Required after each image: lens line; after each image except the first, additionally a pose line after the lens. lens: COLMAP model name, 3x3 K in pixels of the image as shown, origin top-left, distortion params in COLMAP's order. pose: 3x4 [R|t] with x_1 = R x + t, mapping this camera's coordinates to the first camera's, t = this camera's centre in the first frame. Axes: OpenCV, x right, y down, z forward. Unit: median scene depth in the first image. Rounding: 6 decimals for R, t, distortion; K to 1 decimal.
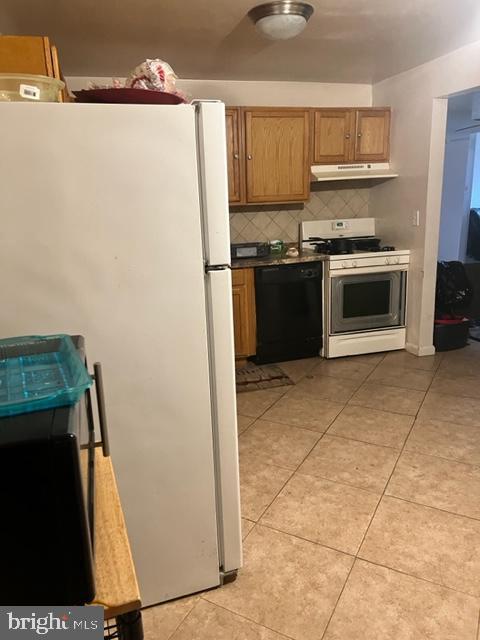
lens RADIAL K [[483.8, 0, 239.1], [0, 483.8, 320.5], [0, 0, 1]] dist [0.032618, -0.023645]
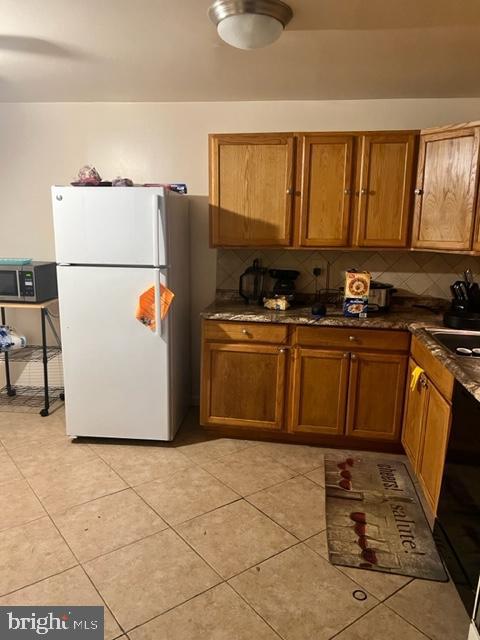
lens RADIAL K [[483.8, 0, 235.4], [0, 483.8, 313.9], [0, 0, 1]] dist [0.032618, -0.023645]
pose [[-0.400888, 0.201384, -0.893719, 0.593221], [-0.241902, 0.917648, 0.315285, -0.286913], [0.883613, 0.342587, -0.319159, 0.922980]]
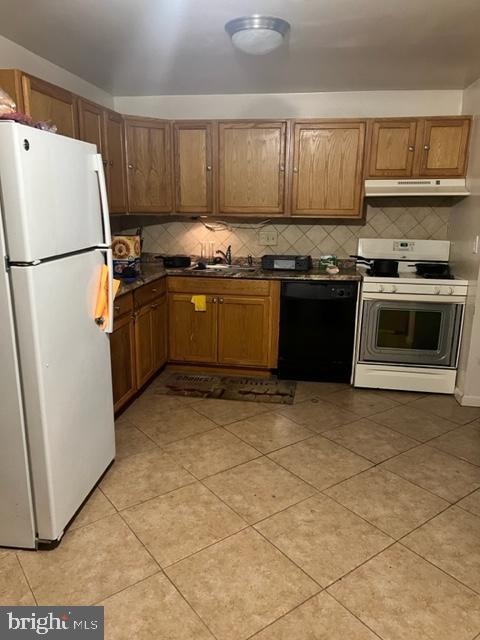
lens RADIAL K [[483.8, 0, 237.6], [0, 483.8, 320.2], [0, 0, 1]] dist [0.032618, -0.023645]
pose [[0.909058, 0.142769, -0.391446, 0.348638], [-0.149969, 0.988614, 0.012294, -0.027427], [0.388744, 0.047529, 0.920119, 0.059283]]
